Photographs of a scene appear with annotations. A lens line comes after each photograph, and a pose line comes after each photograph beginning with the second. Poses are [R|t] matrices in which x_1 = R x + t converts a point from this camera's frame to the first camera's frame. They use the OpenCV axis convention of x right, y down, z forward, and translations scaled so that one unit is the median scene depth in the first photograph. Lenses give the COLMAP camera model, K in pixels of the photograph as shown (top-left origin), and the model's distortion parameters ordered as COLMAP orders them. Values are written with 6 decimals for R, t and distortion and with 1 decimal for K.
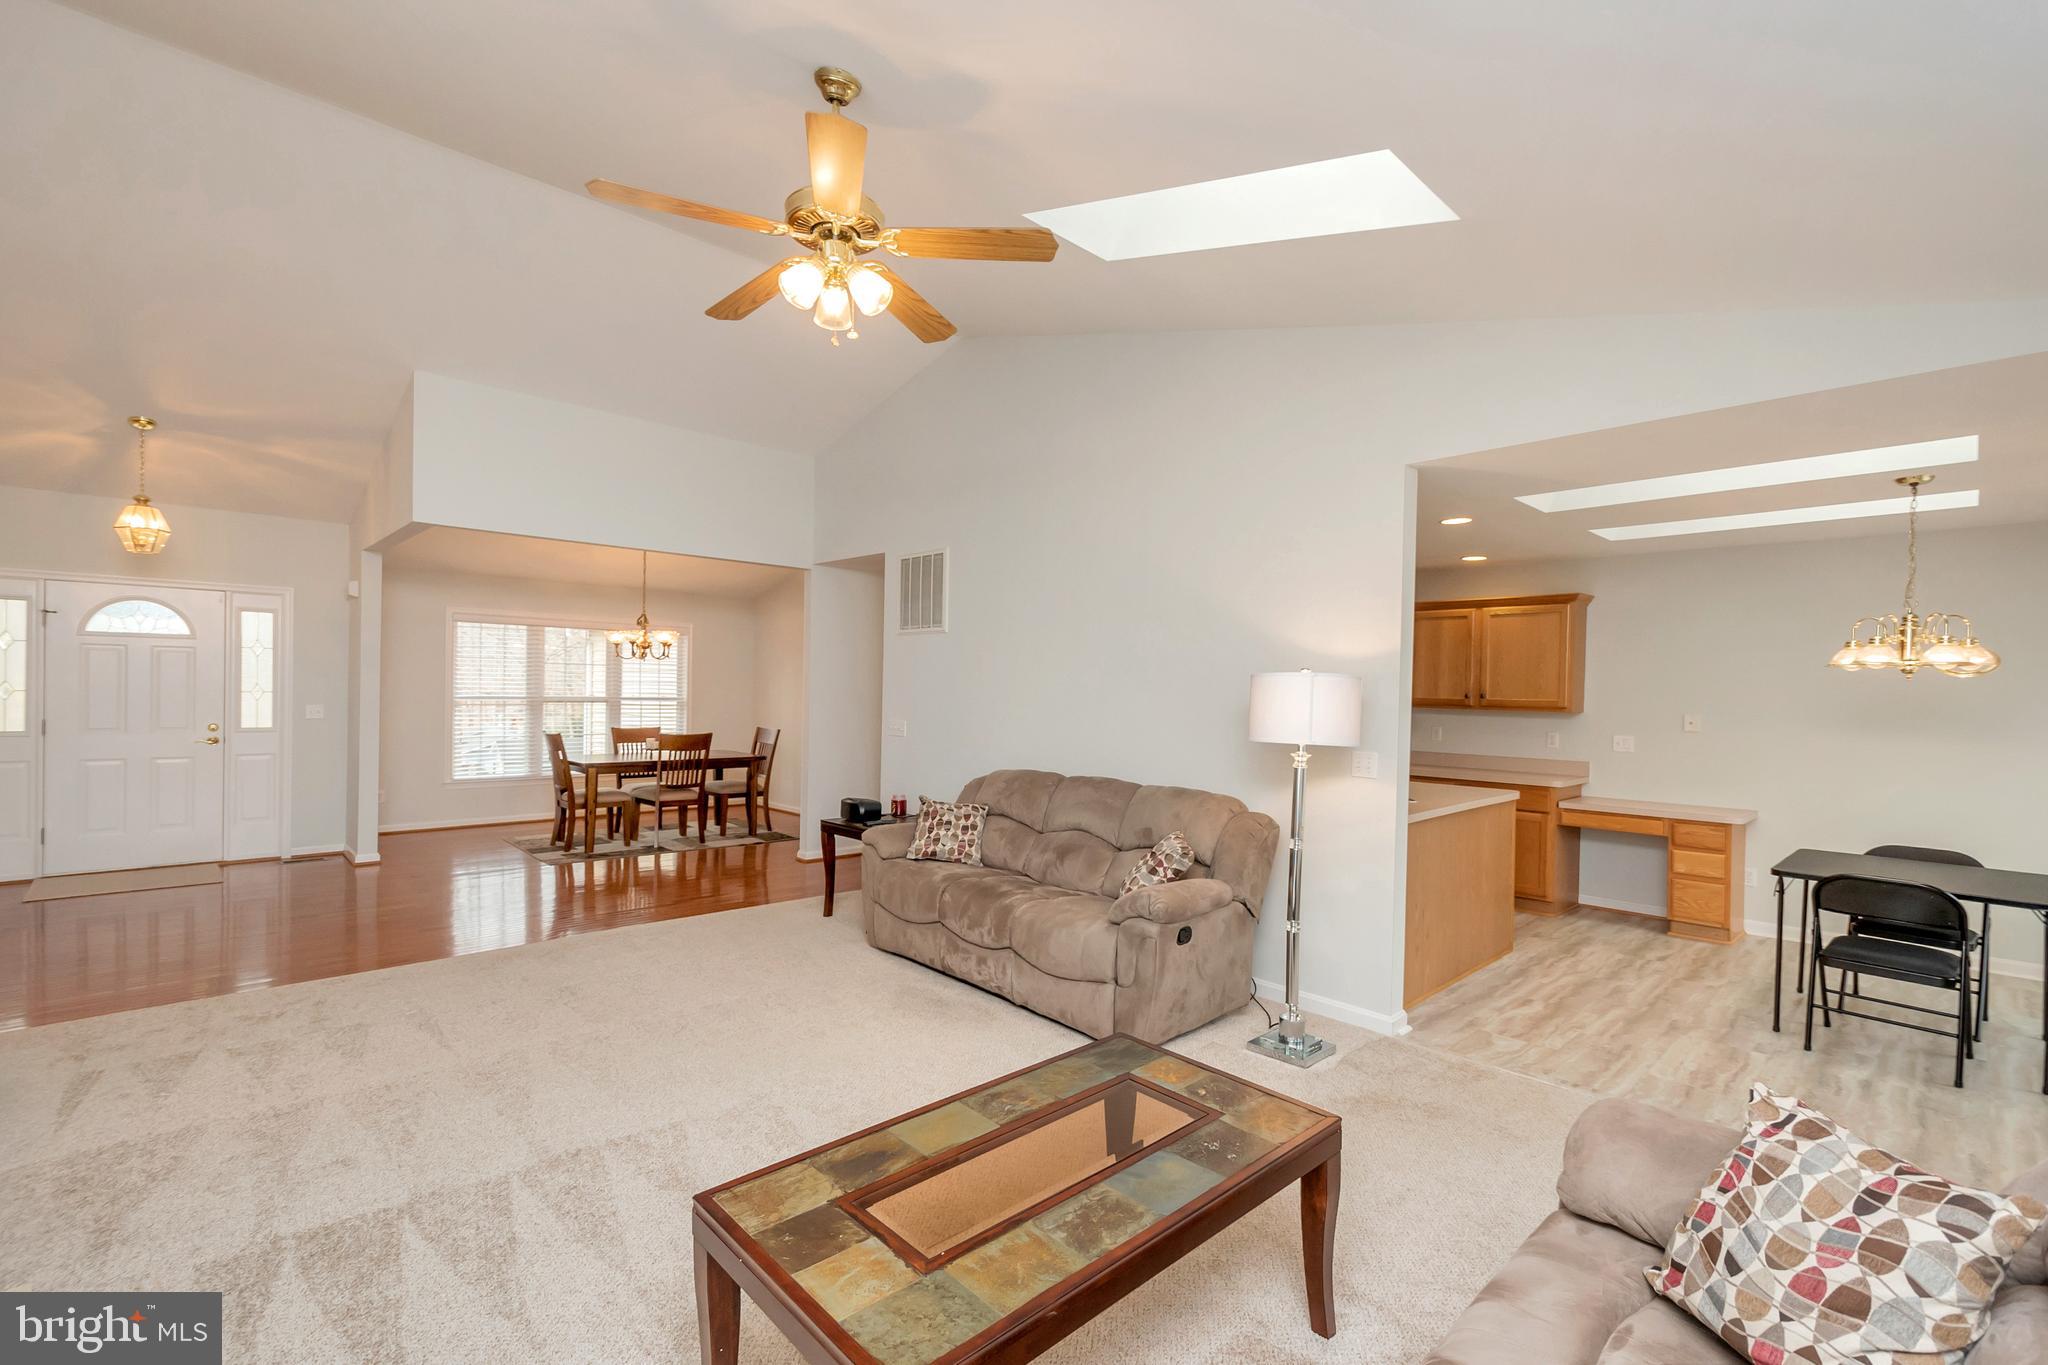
lens RADIAL K [[902.8, 0, 1043.1], [0, 902.8, 698.4], [0, 0, 1]] dist [0.002317, -0.000267]
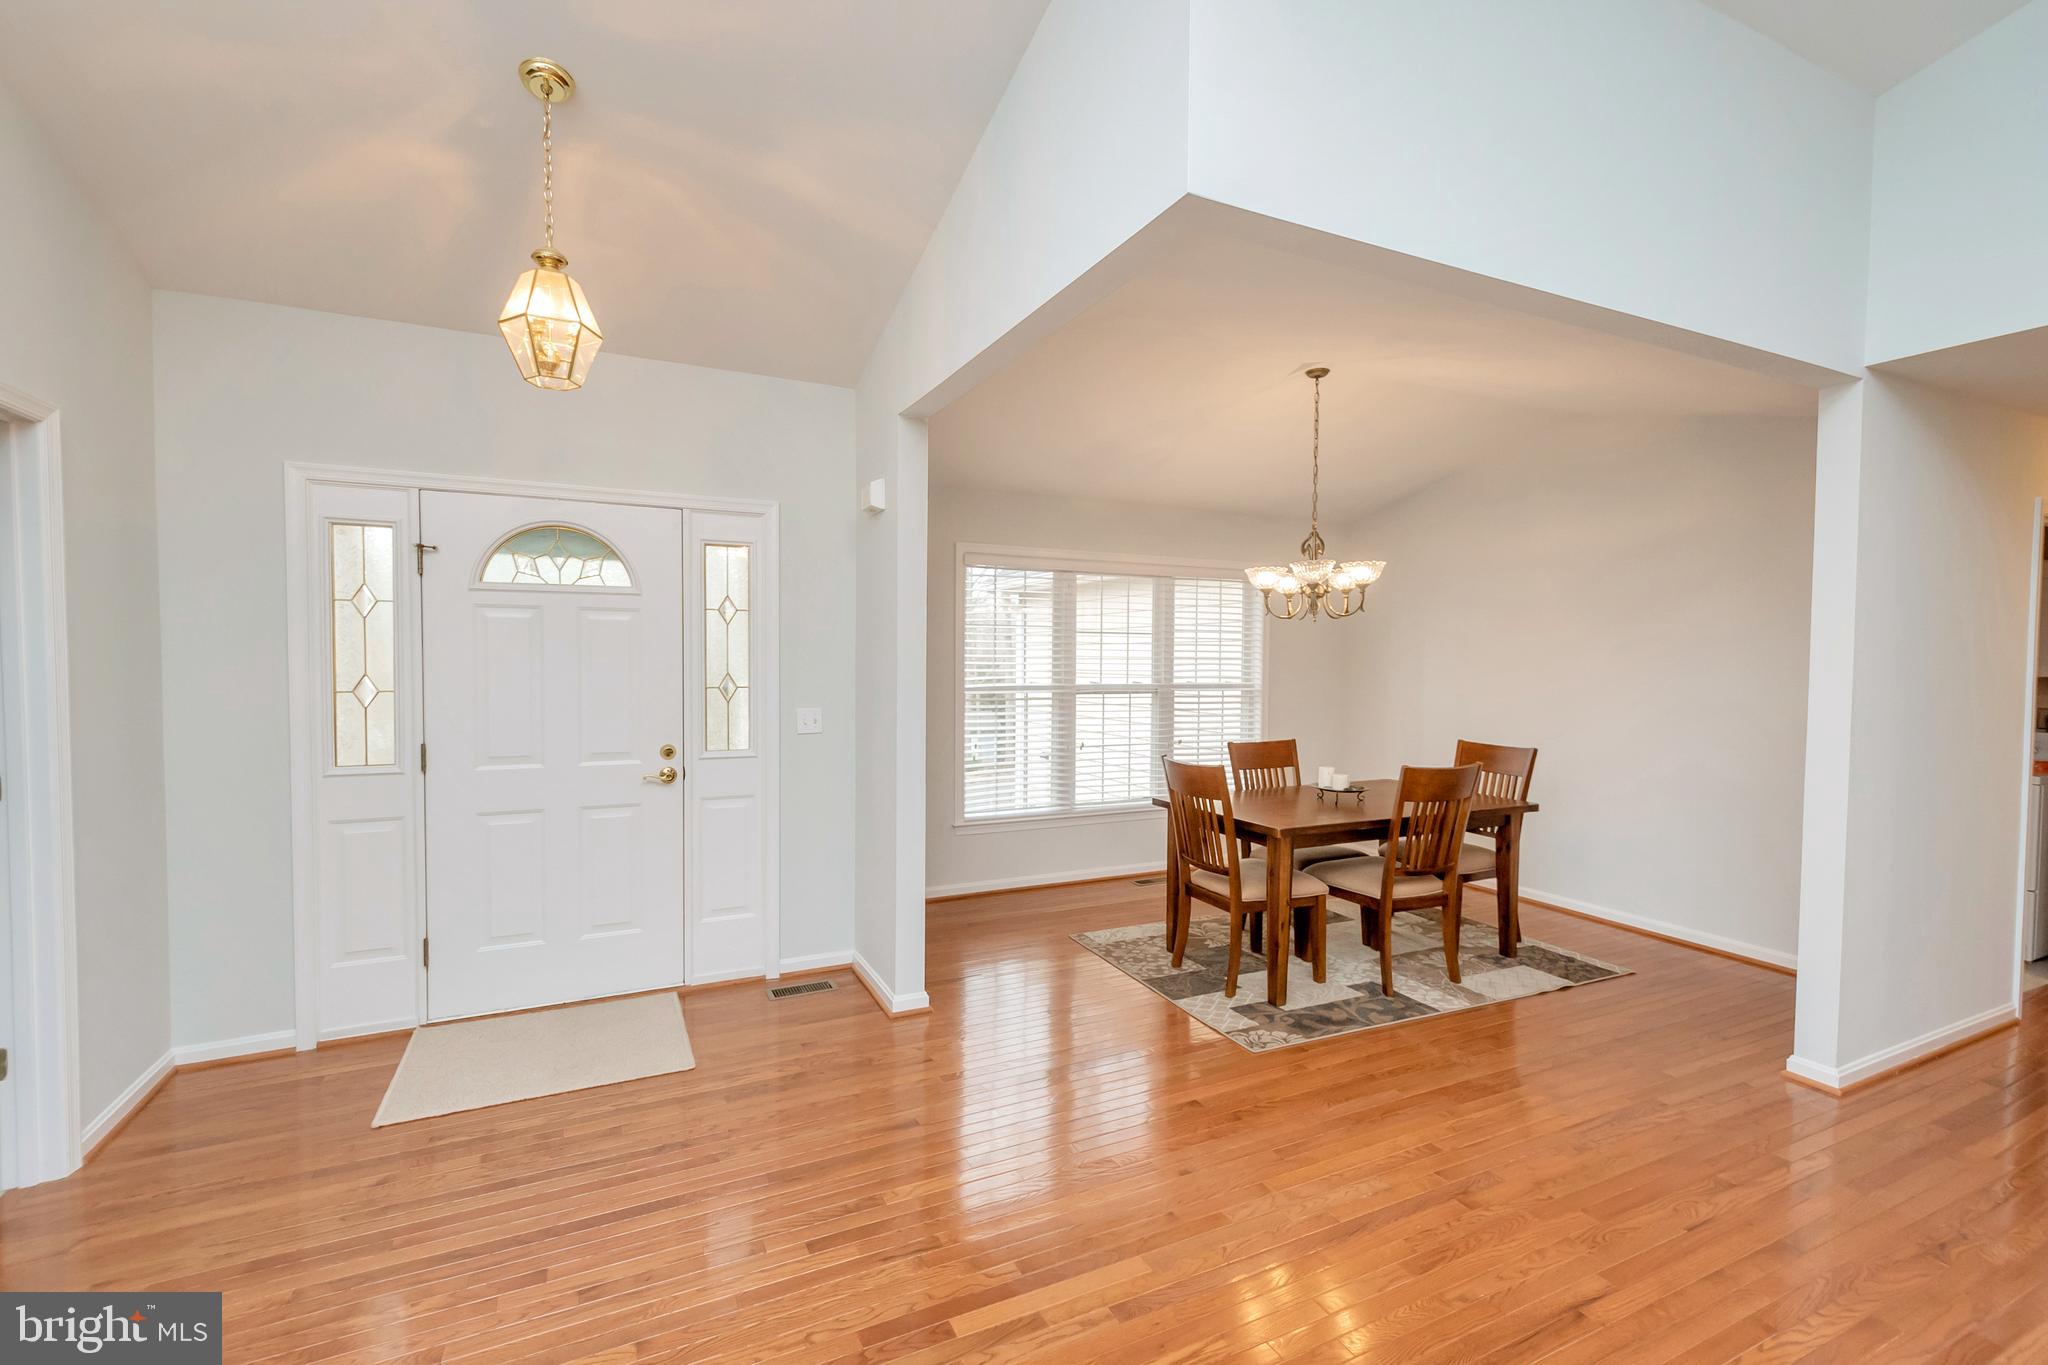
lens RADIAL K [[898.7, 0, 1050.9], [0, 898.7, 689.8], [0, 0, 1]] dist [0.000965, -0.000492]
pose [[0.954869, 0.000682, -0.297027, -0.574118], [0.006434, 0.999715, 0.022981, -0.019567], [0.296958, -0.023855, 0.954592, 0.589526]]
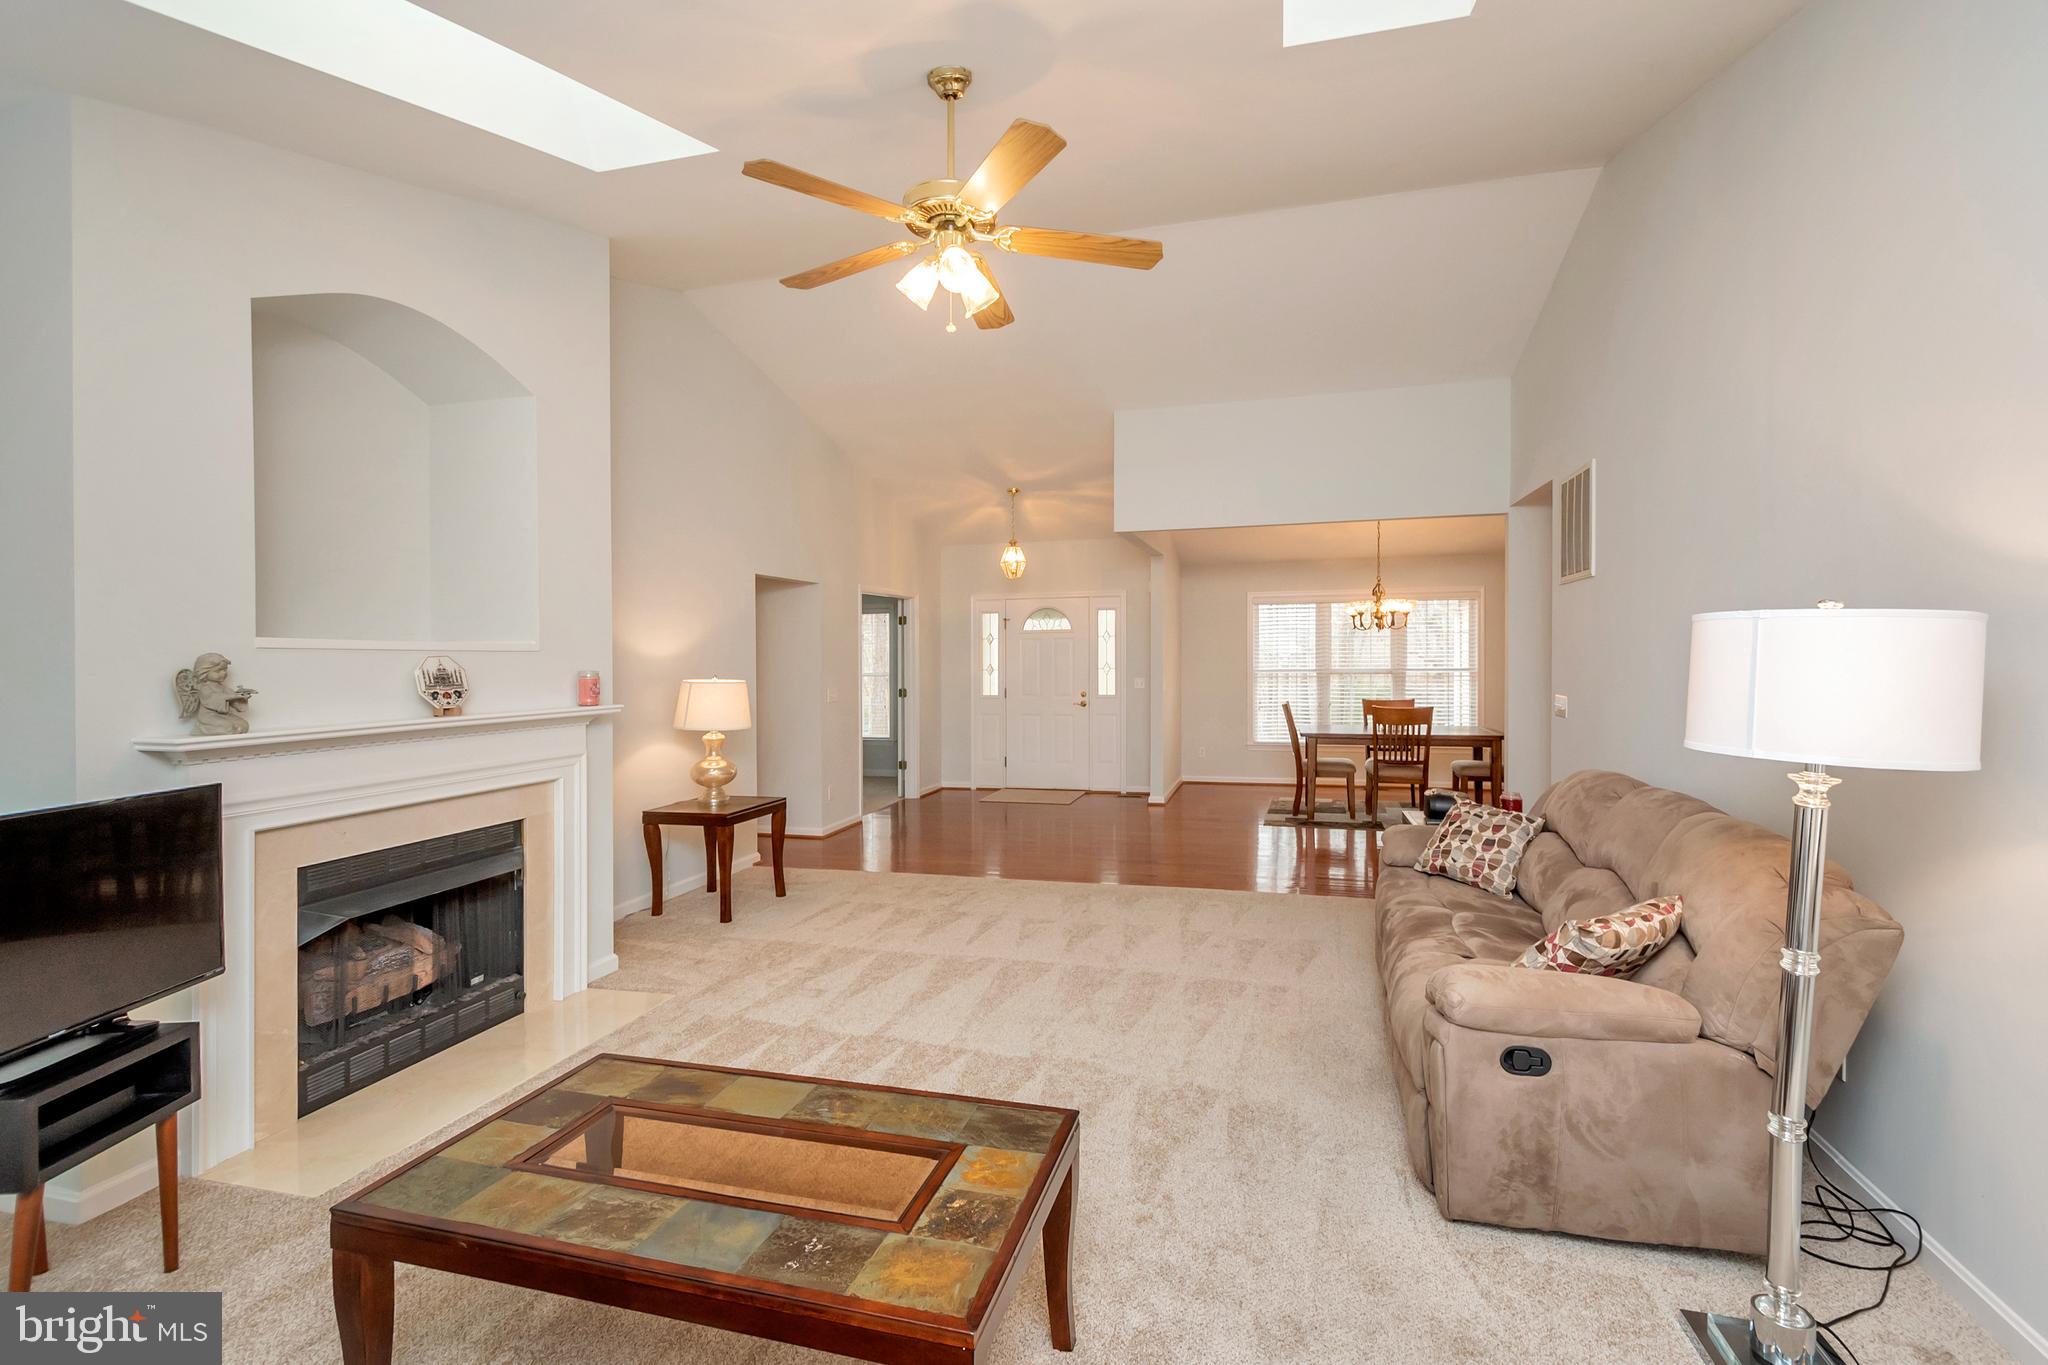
lens RADIAL K [[912.4, 0, 1029.4], [0, 912.4, 667.7], [0, 0, 1]] dist [0.002505, -0.000220]
pose [[0.511730, -0.012296, -0.859058, 0.284521], [0.011839, 0.999904, -0.007260, -0.000087], [0.859065, -0.006455, 0.511826, 0.221665]]
